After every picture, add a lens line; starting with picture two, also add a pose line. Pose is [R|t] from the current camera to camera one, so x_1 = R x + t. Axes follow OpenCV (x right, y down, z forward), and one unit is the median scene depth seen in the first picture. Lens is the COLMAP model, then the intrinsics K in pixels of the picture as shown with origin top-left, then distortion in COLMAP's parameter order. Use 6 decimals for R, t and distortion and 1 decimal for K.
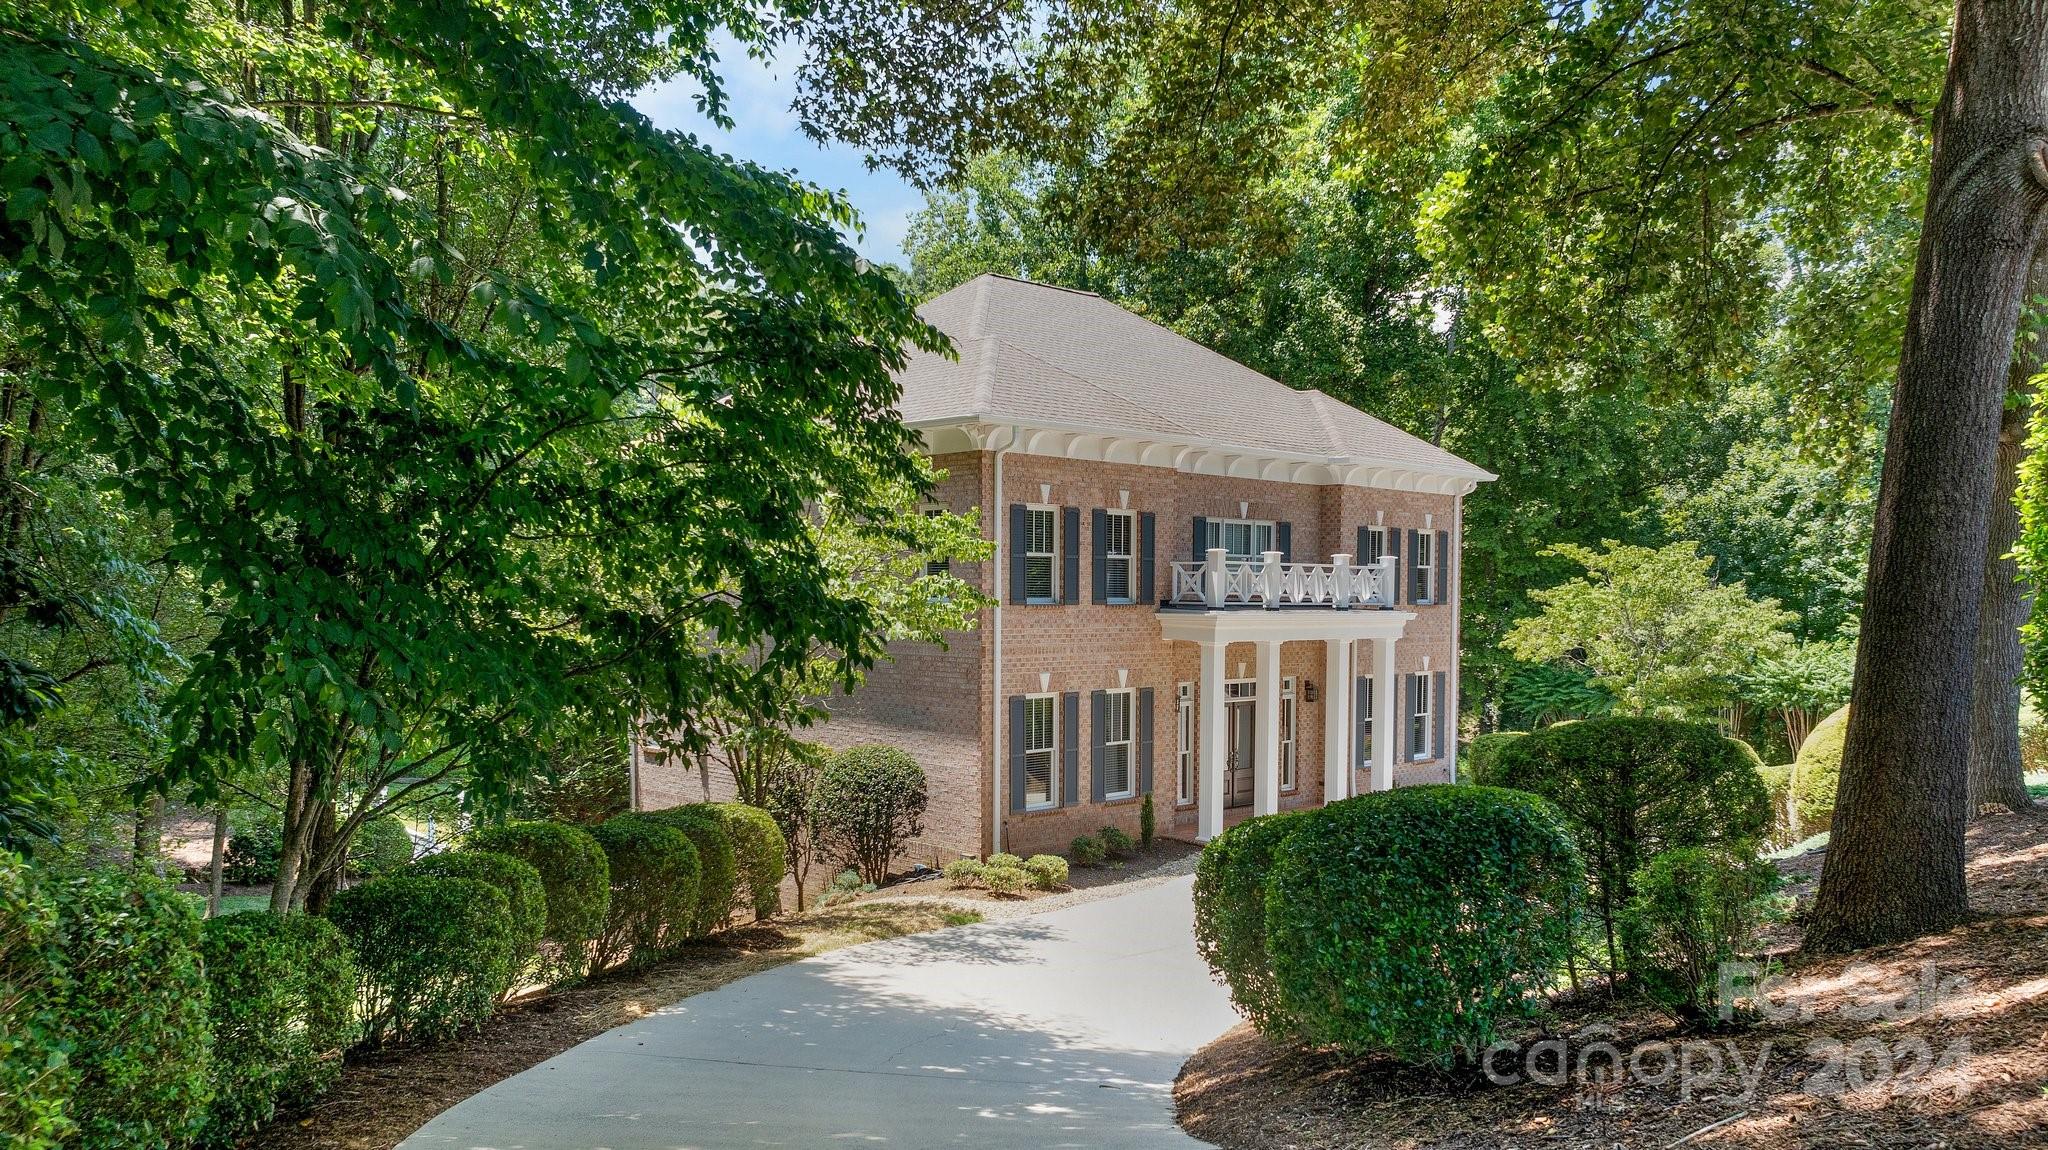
lens RADIAL K [[1449.5, 0, 1024.0], [0, 1449.5, 575.0], [0, 0, 1]] dist [-0.018384, 0.000846]
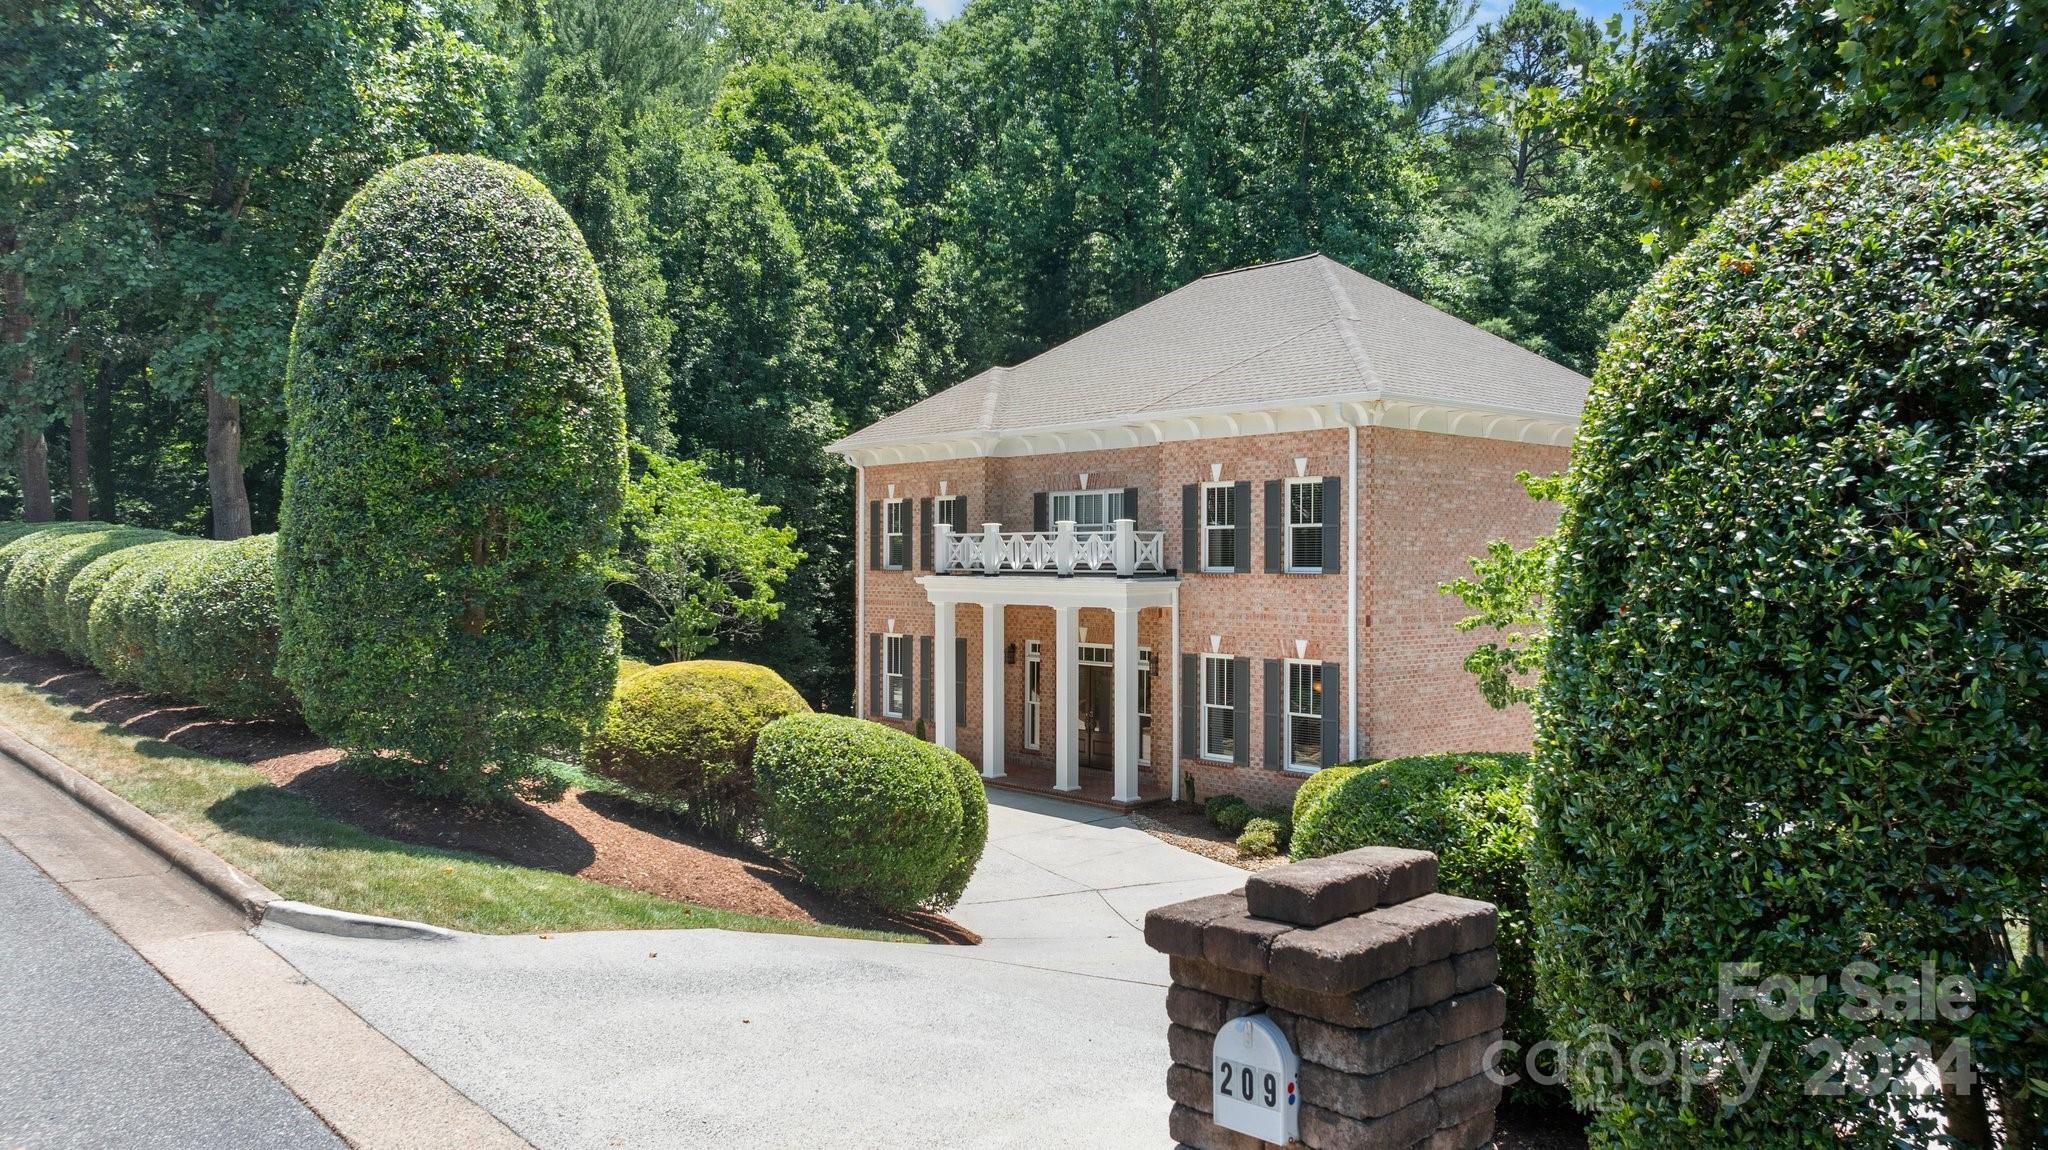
lens RADIAL K [[1449.5, 0, 1024.0], [0, 1449.5, 575.0], [0, 0, 1]] dist [-0.018384, 0.000846]
pose [[-0.020921, -0.001878, -0.999779, 1.231923], [0.008667, 0.999960, -0.002060, 0.025076], [0.999744, -0.008708, -0.020904, 1.007338]]
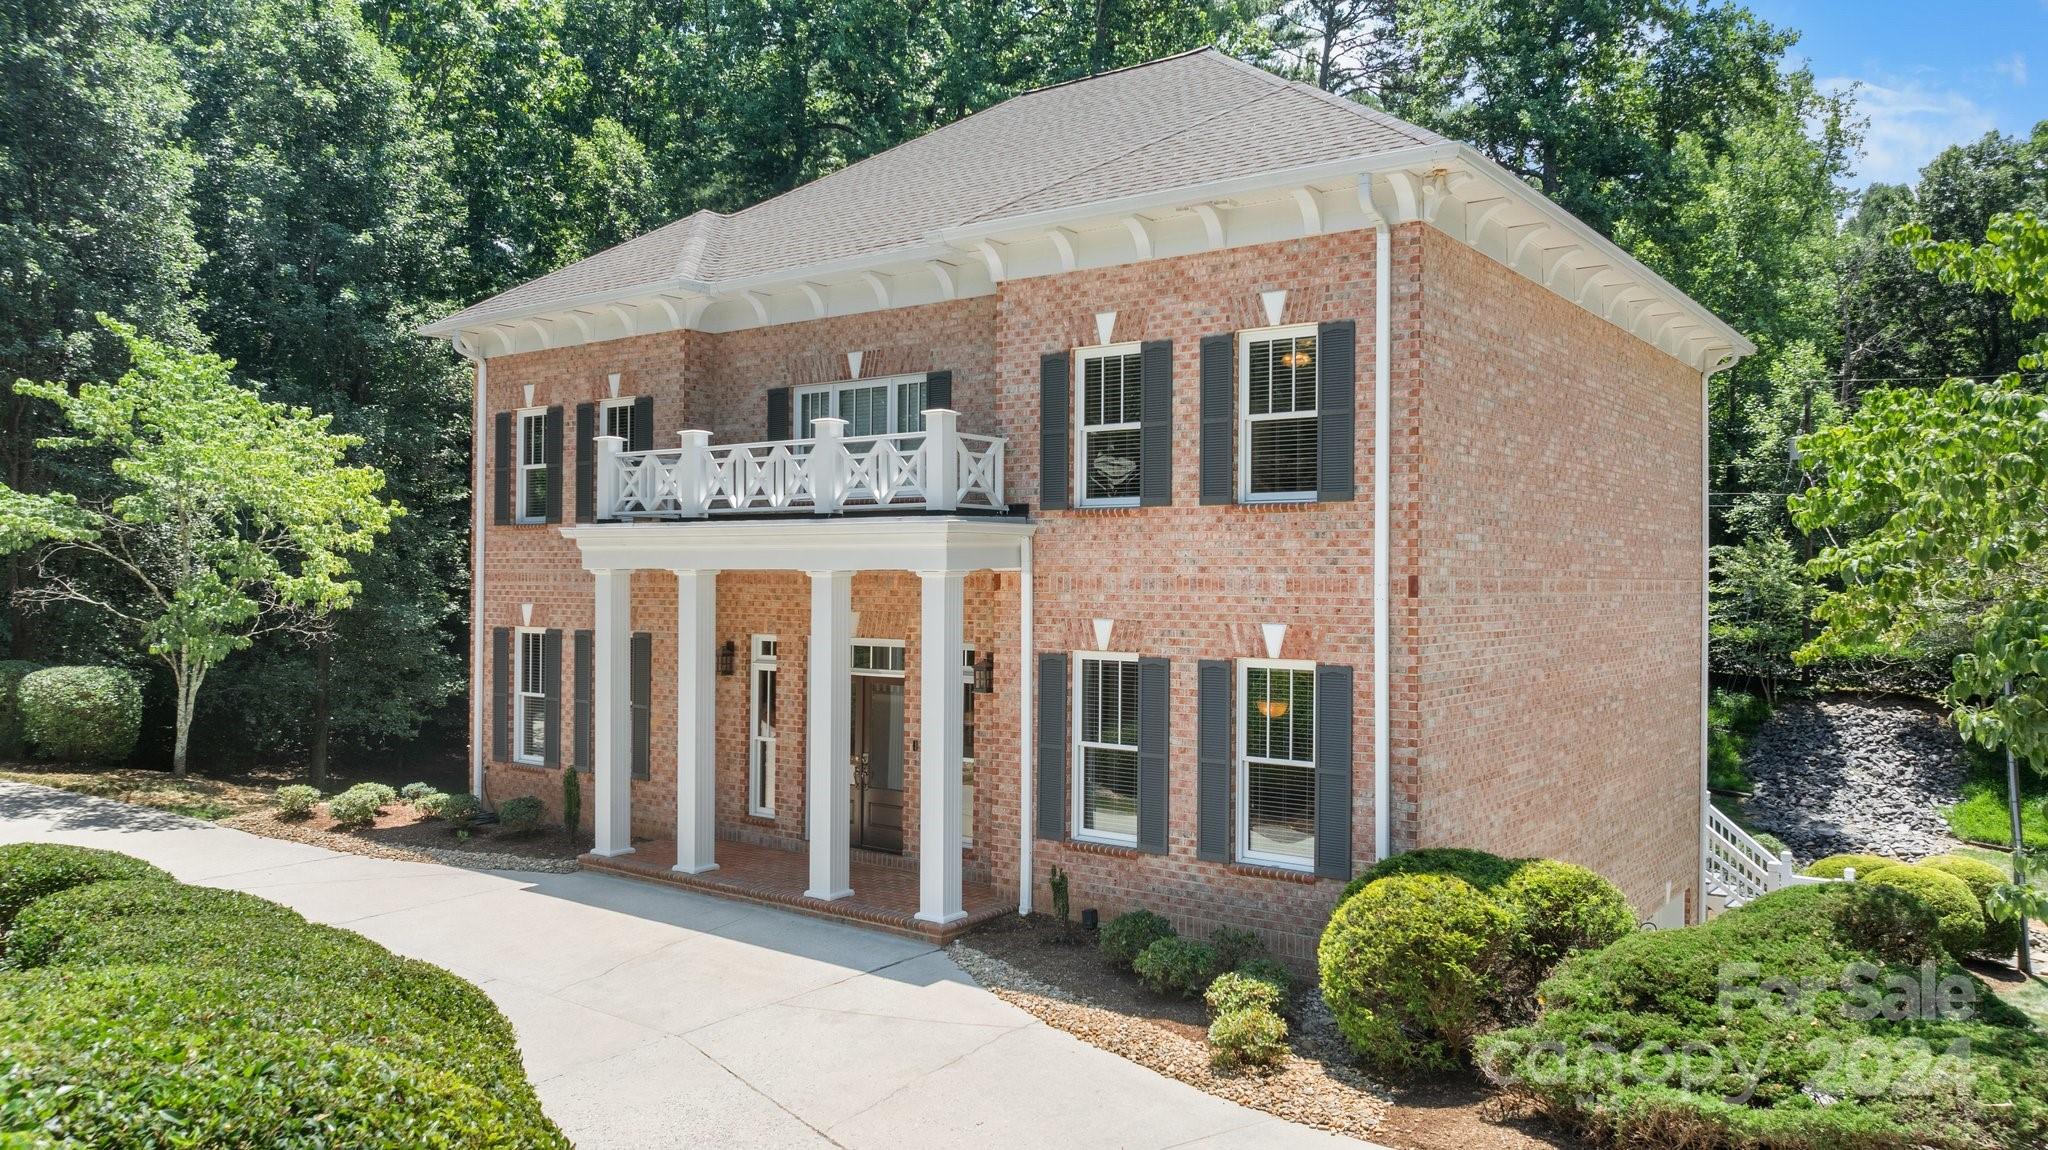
lens RADIAL K [[1449.5, 0, 1024.0], [0, 1449.5, 575.0], [0, 0, 1]] dist [-0.018384, 0.000846]
pose [[0.176810, -0.011962, -0.984172, 0.794554], [0.004965, 0.999924, -0.011261, 0.053612], [0.984232, -0.002895, 0.176856, 0.990143]]
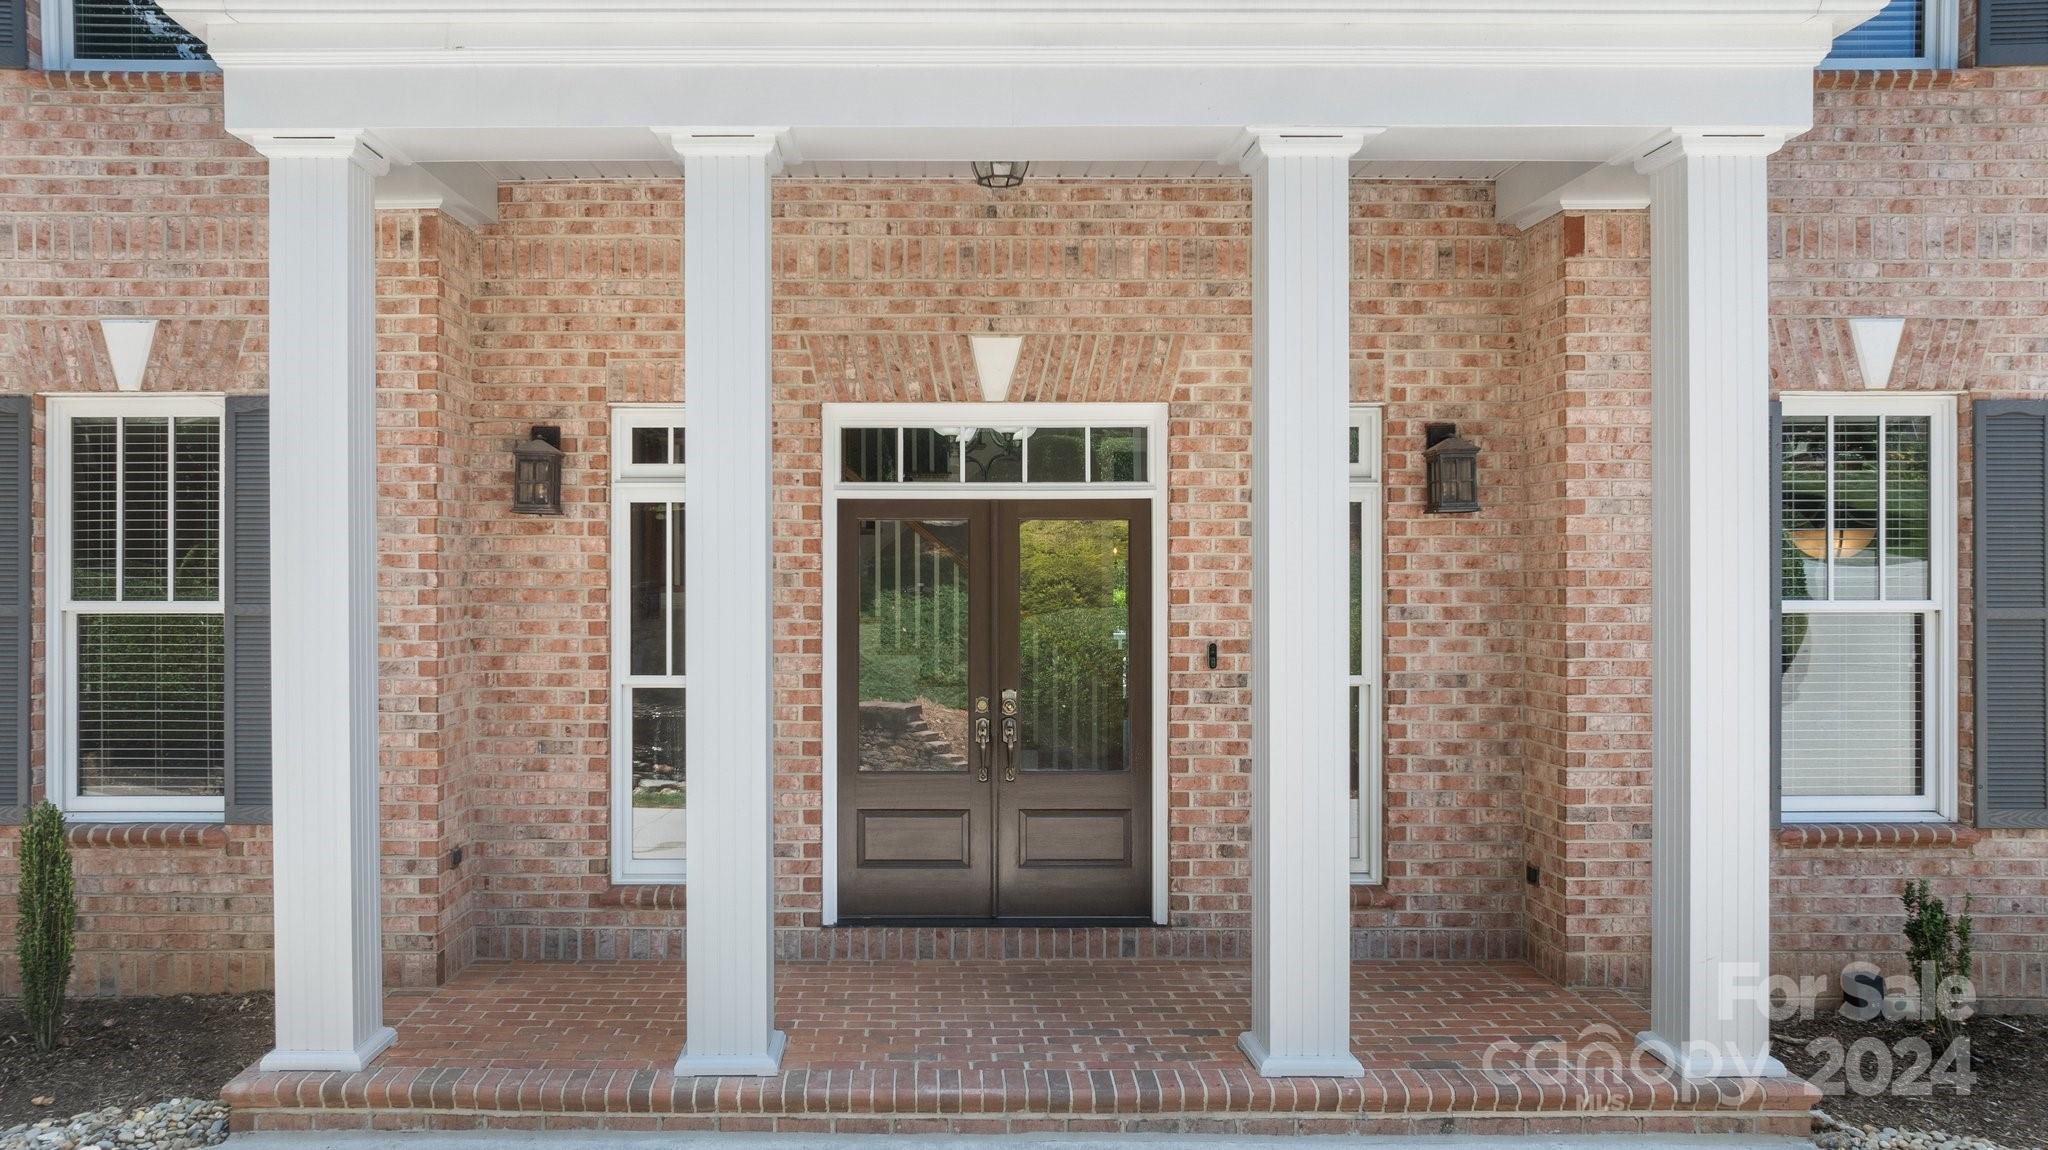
lens RADIAL K [[1513.5, 0, 843.7], [0, 1513.5, 580.4], [0, 0, 1]] dist [-0.016112, 0.000568]
pose [[0.726280, -0.011892, -0.687296, 0.321449], [0.015992, 0.999872, -0.000402, 0.104197], [0.687213, -0.010699, 0.726377, 0.818320]]
